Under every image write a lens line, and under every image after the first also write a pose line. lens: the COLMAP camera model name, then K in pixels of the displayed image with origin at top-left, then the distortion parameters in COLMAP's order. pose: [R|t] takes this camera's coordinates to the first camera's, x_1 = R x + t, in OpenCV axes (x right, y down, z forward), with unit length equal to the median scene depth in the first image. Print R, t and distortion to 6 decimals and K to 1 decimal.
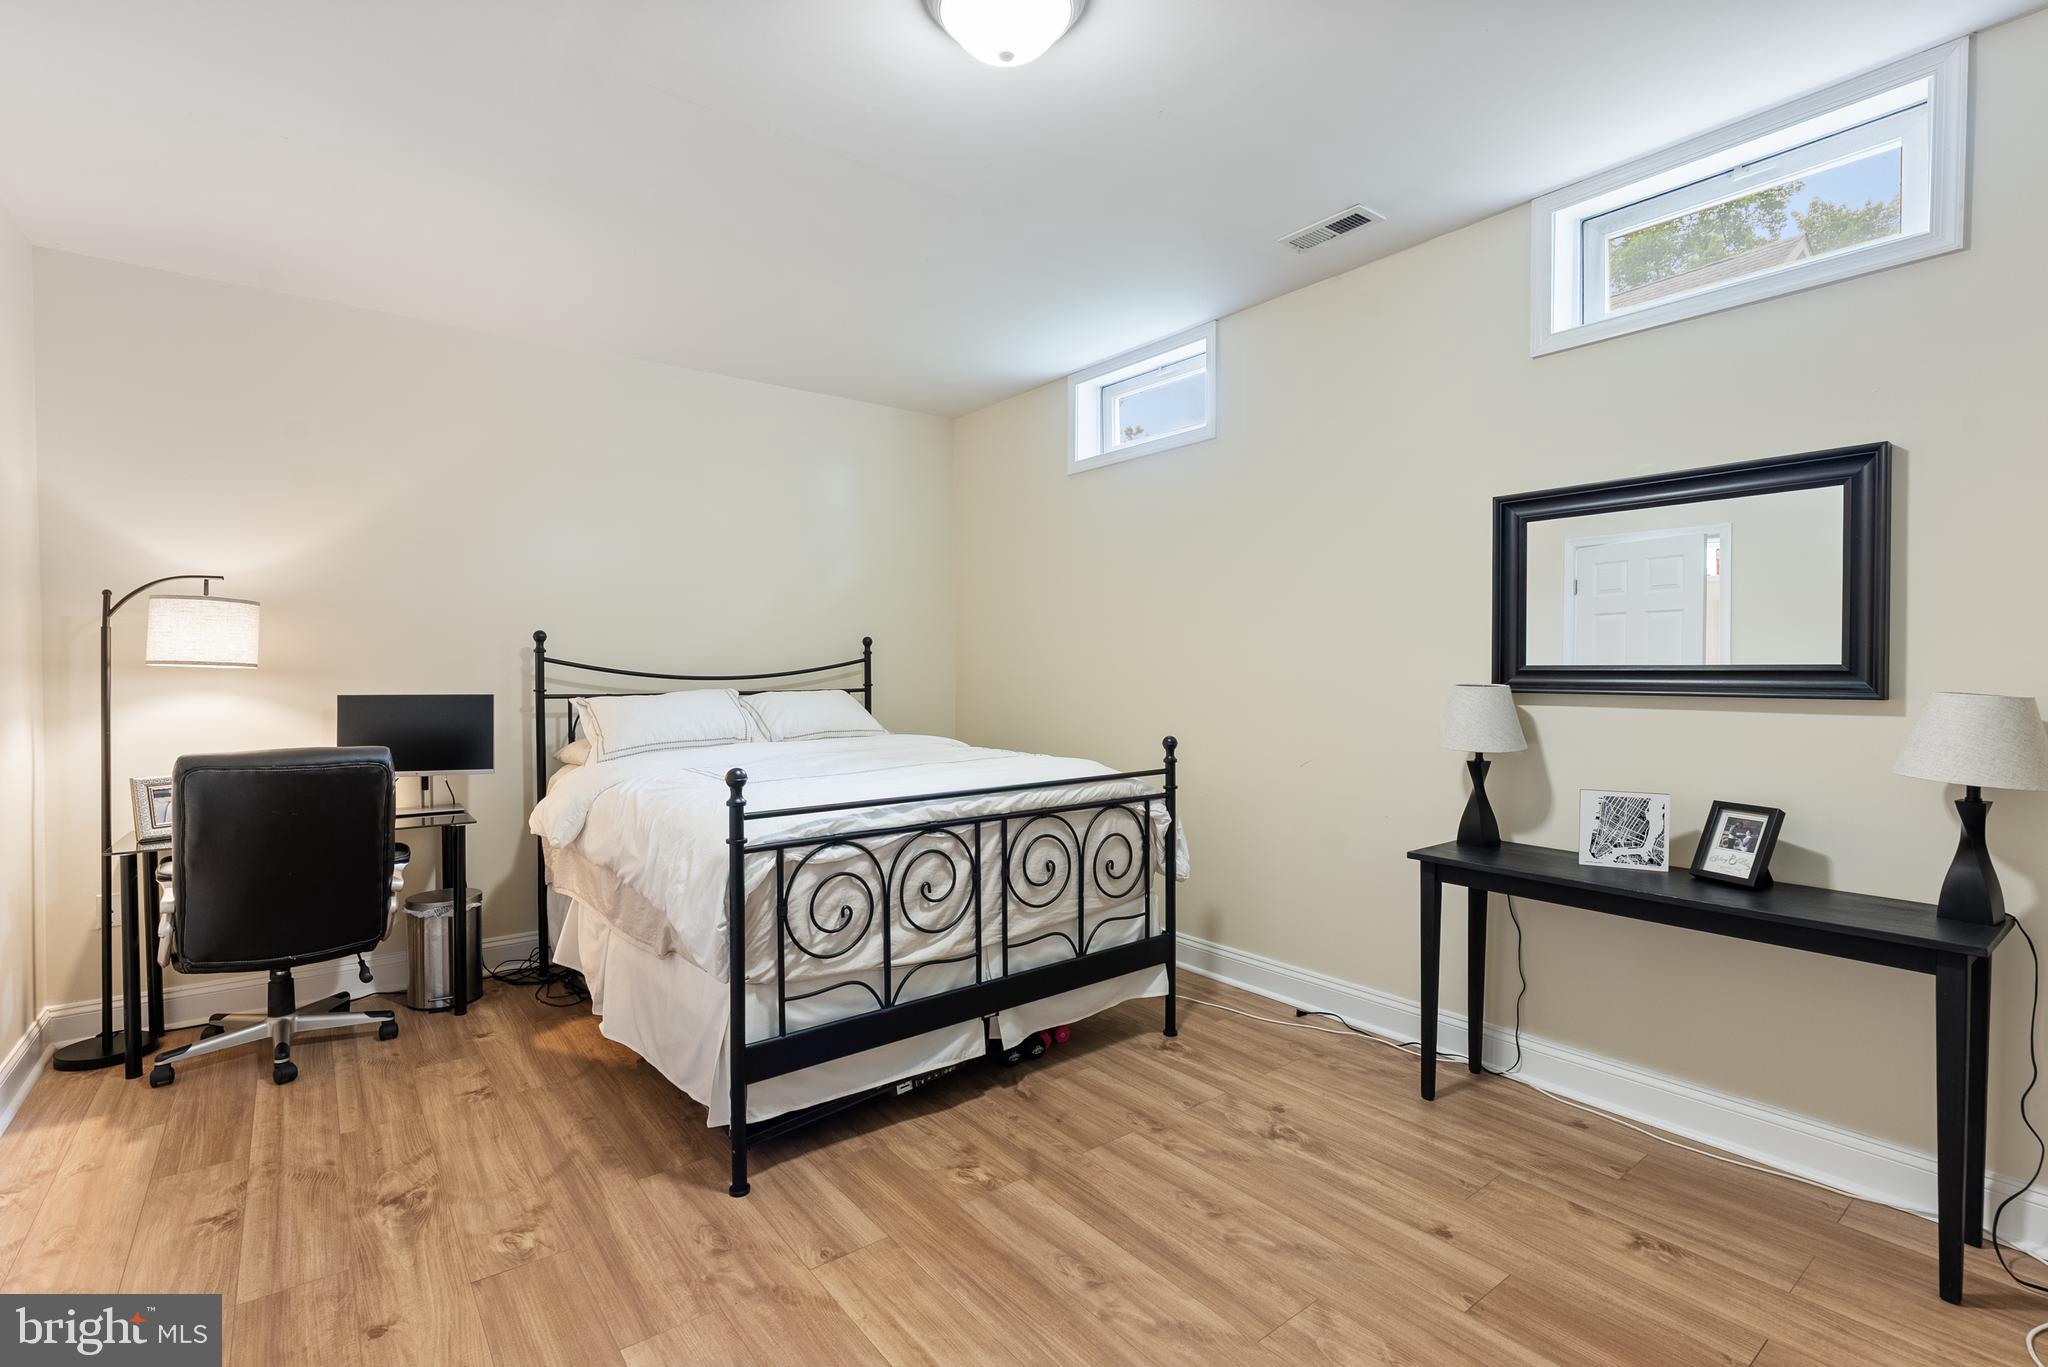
lens RADIAL K [[926.0, 0, 1007.1], [0, 926.0, 681.3], [0, 0, 1]] dist [-0.009397, 0.001205]
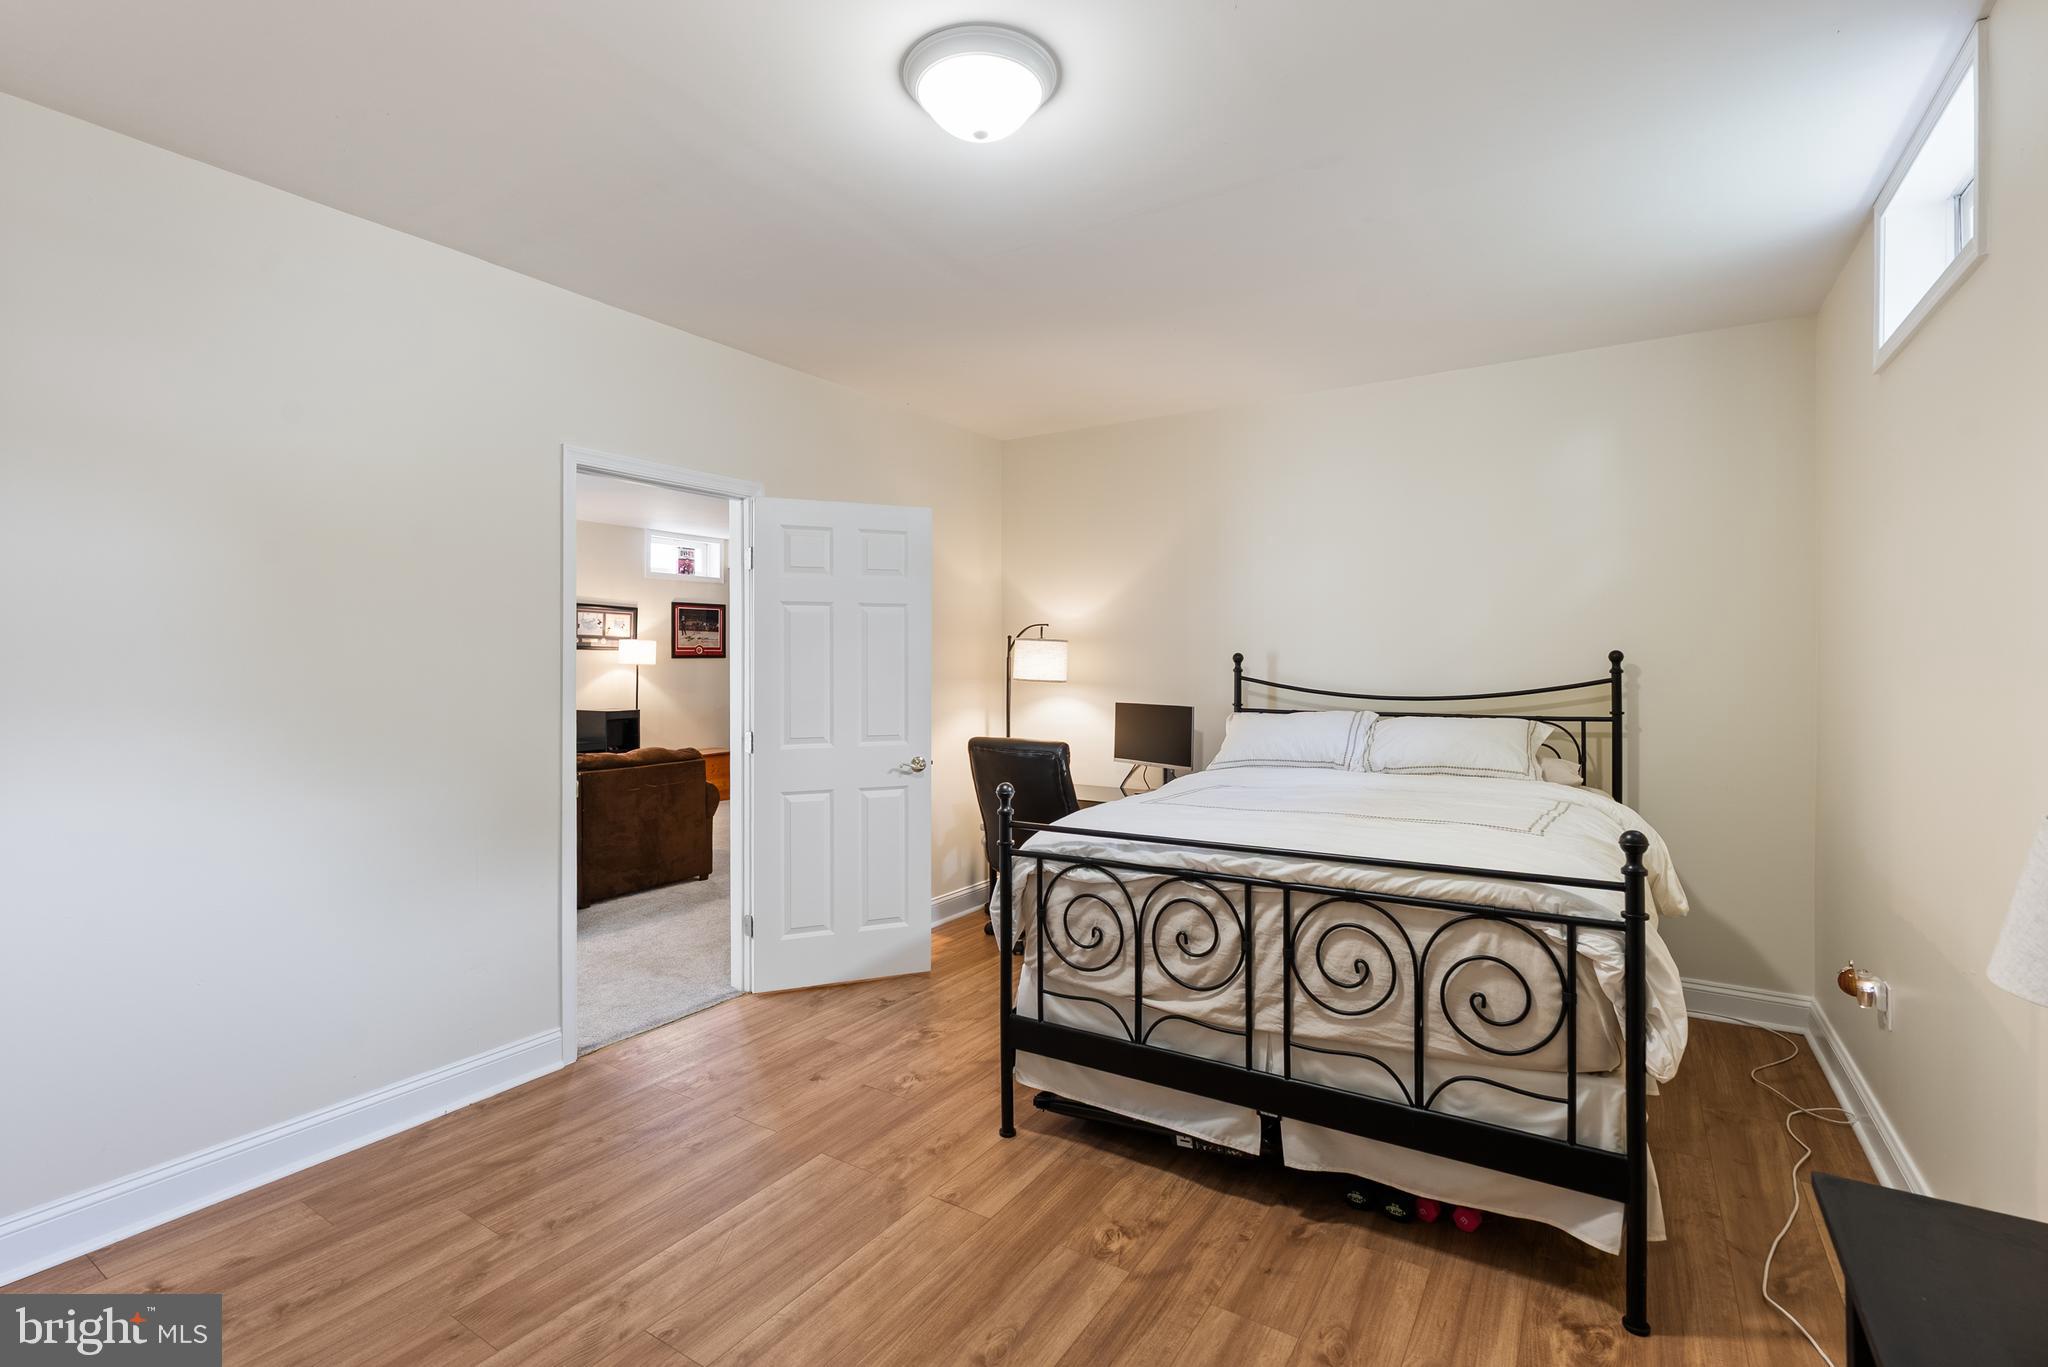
lens RADIAL K [[926.0, 0, 1015.1], [0, 926.0, 676.8], [0, 0, 1]] dist [-0.009397, 0.001205]
pose [[0.343920, 0.015568, -0.938870, 0.712015], [-0.014896, 0.999827, 0.011122, -0.049154], [0.938881, 0.010160, 0.344093, 0.498146]]
